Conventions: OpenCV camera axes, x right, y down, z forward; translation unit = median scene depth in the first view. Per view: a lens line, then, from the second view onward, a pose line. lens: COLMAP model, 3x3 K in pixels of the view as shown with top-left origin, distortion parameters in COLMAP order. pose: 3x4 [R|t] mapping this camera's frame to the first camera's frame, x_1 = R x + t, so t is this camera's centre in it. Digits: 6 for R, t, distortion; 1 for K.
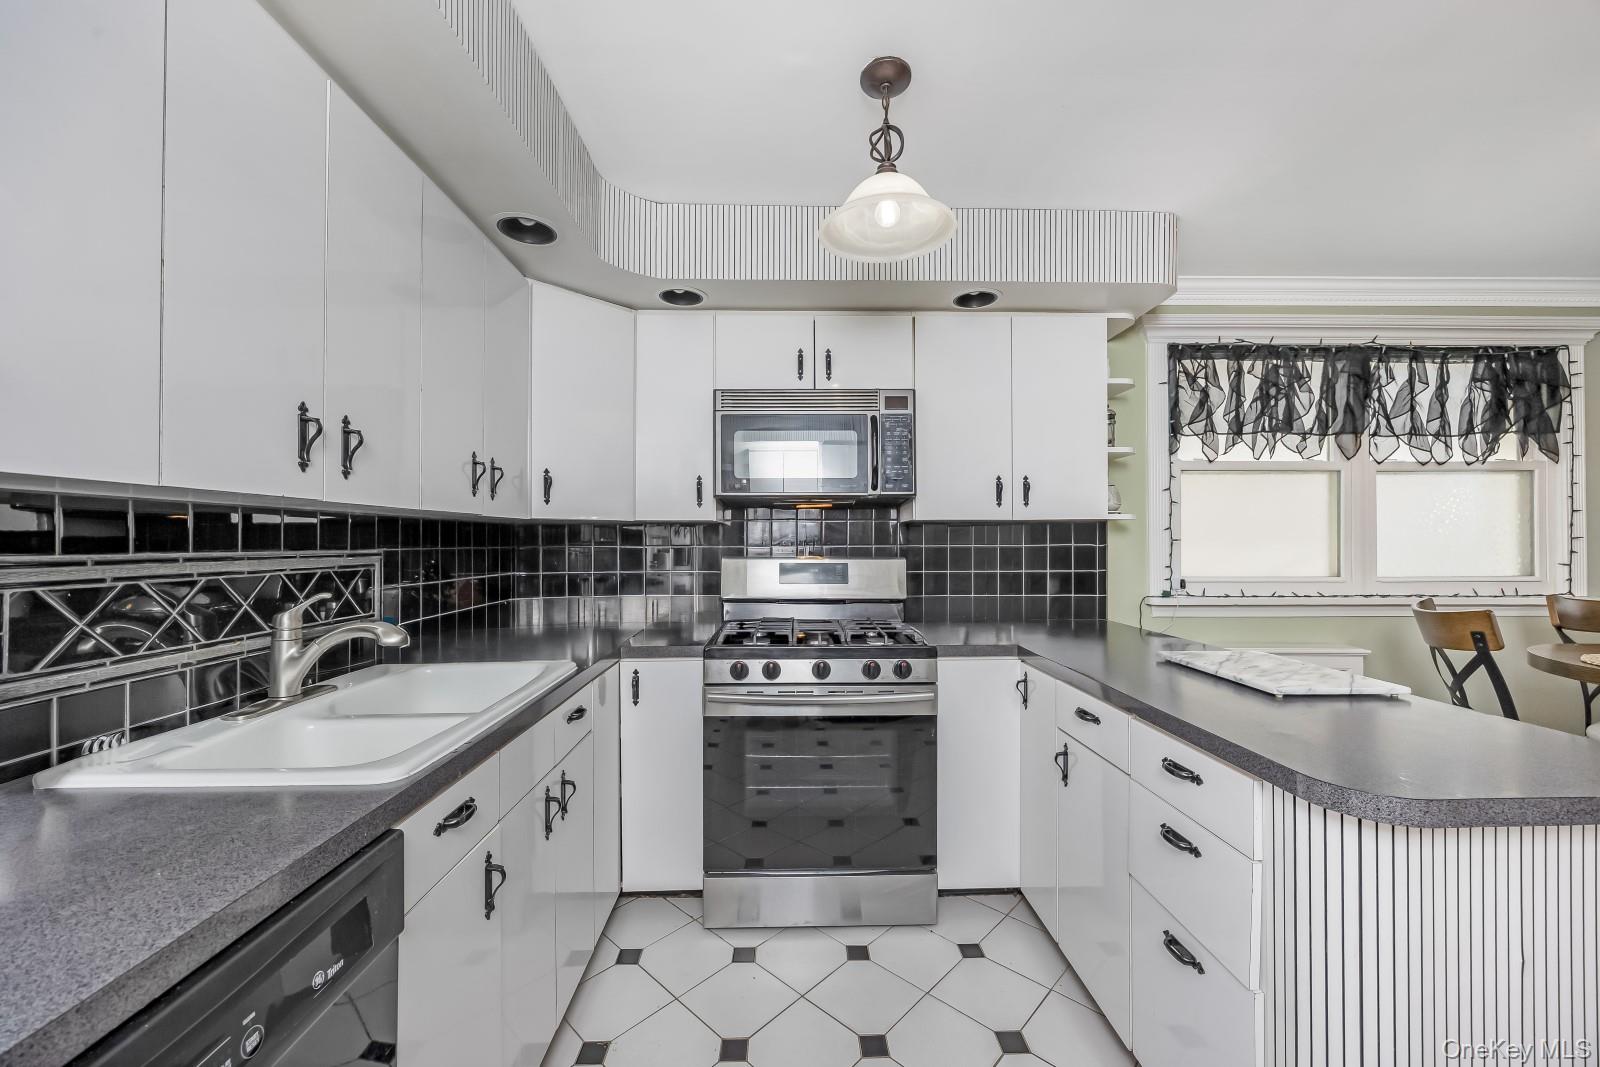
lens RADIAL K [[619.9, 0, 799.3], [0, 619.9, 531.3], [0, 0, 1]] dist [-0.003721, -0.000704]
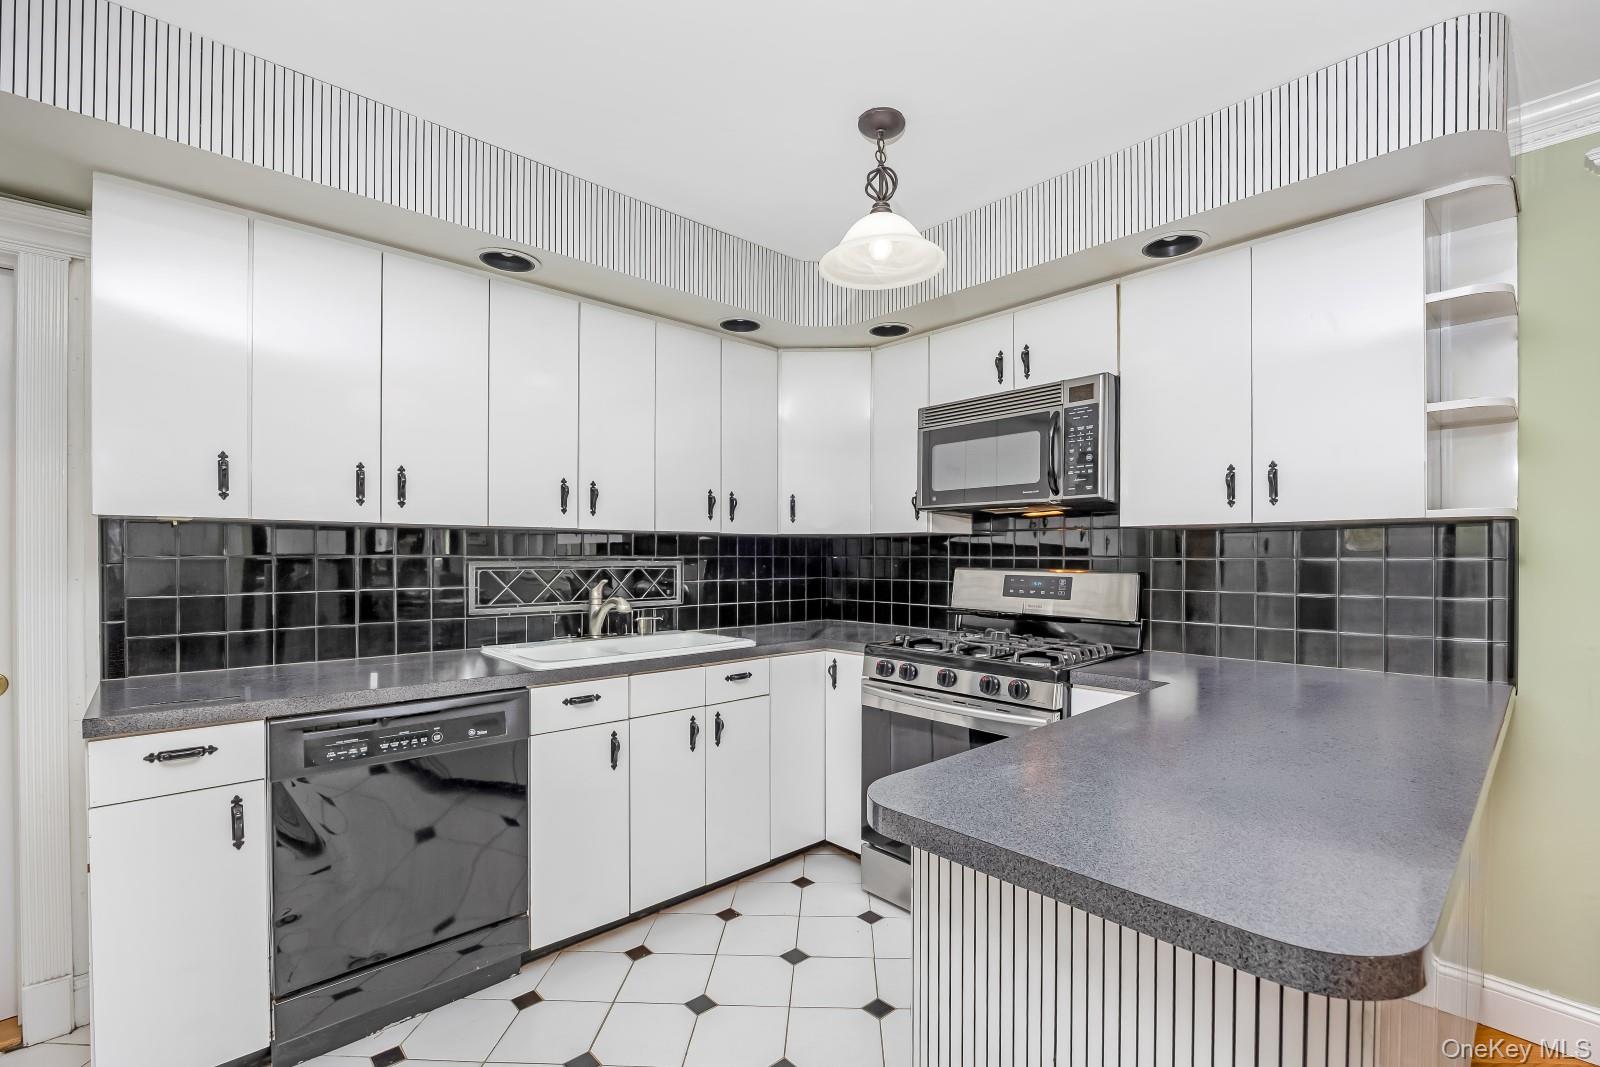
lens RADIAL K [[702.5, 0, 812.4], [0, 702.5, 554.3], [0, 0, 1]] dist [-0.020785, 0.000047]
pose [[0.661661, 0.003133, -0.749797, 0.540046], [0.006091, 0.999936, 0.009553, 0.006011], [0.749779, -0.010888, 0.661599, 0.055980]]
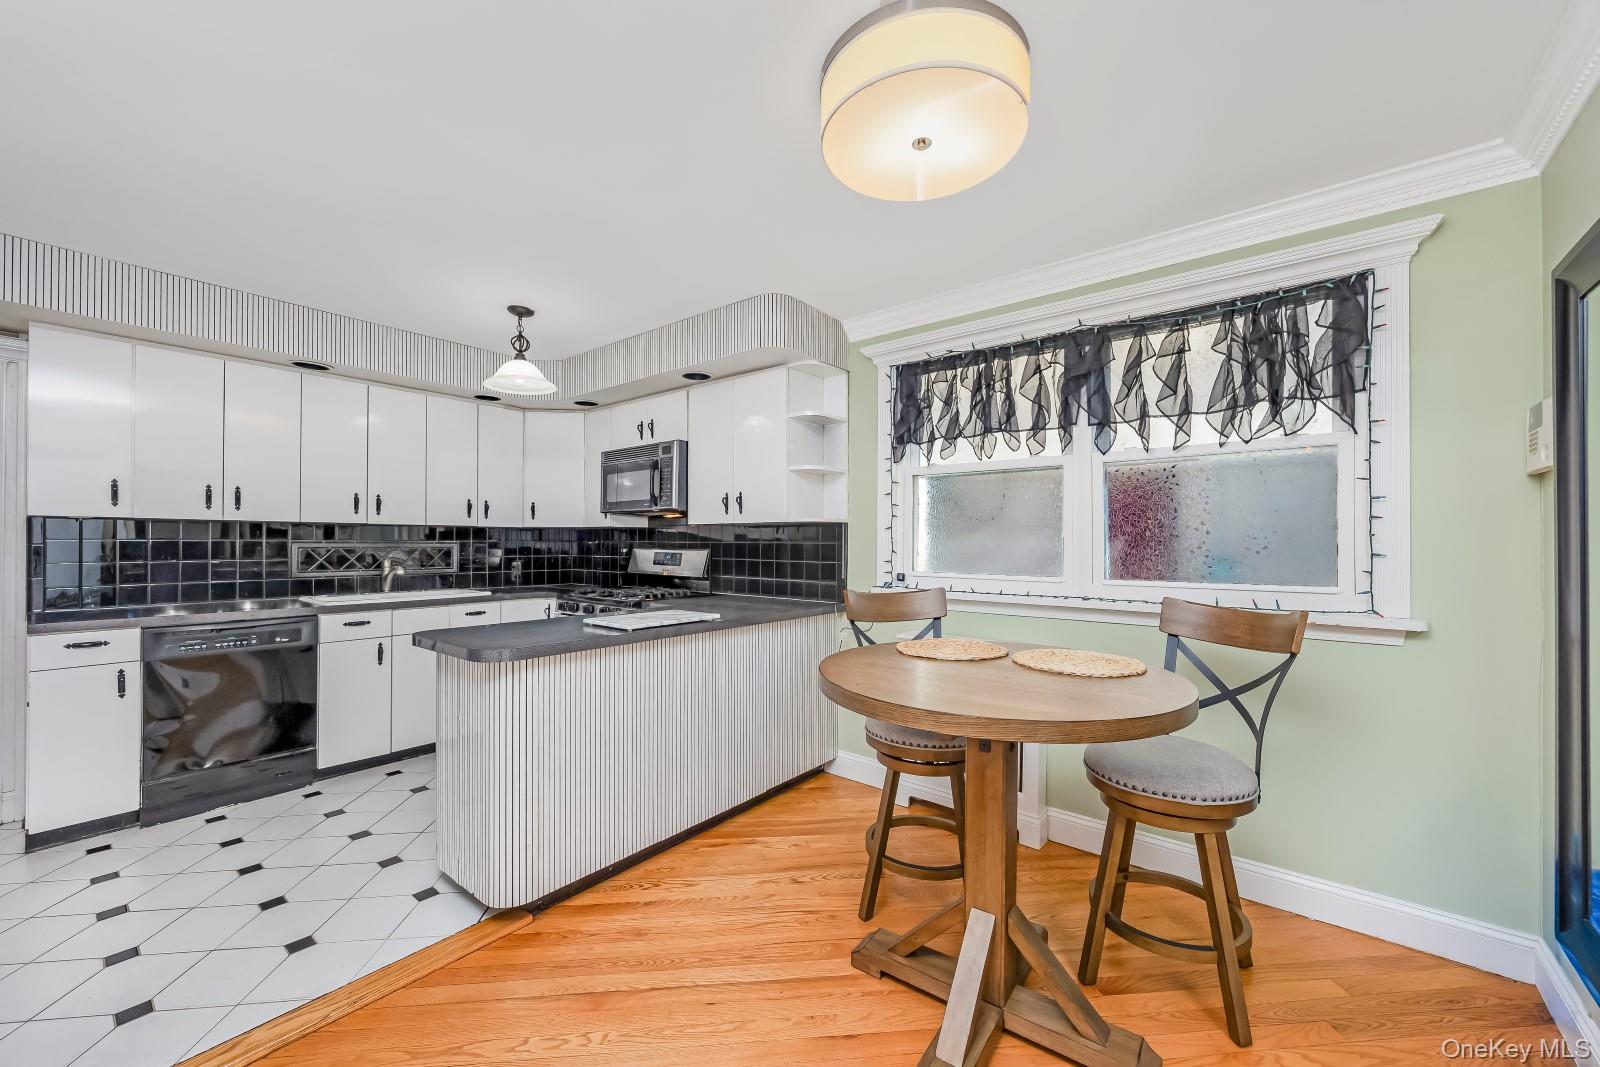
lens RADIAL K [[619.9, 0, 815.6], [0, 619.9, 535.9], [0, 0, 1]] dist [-0.003721, -0.000704]
pose [[0.769748, -0.002098, -0.638344, 1.216244], [0.002602, 0.999997, -0.000150, 0.009204], [0.638342, -0.001545, 0.769751, 0.027408]]
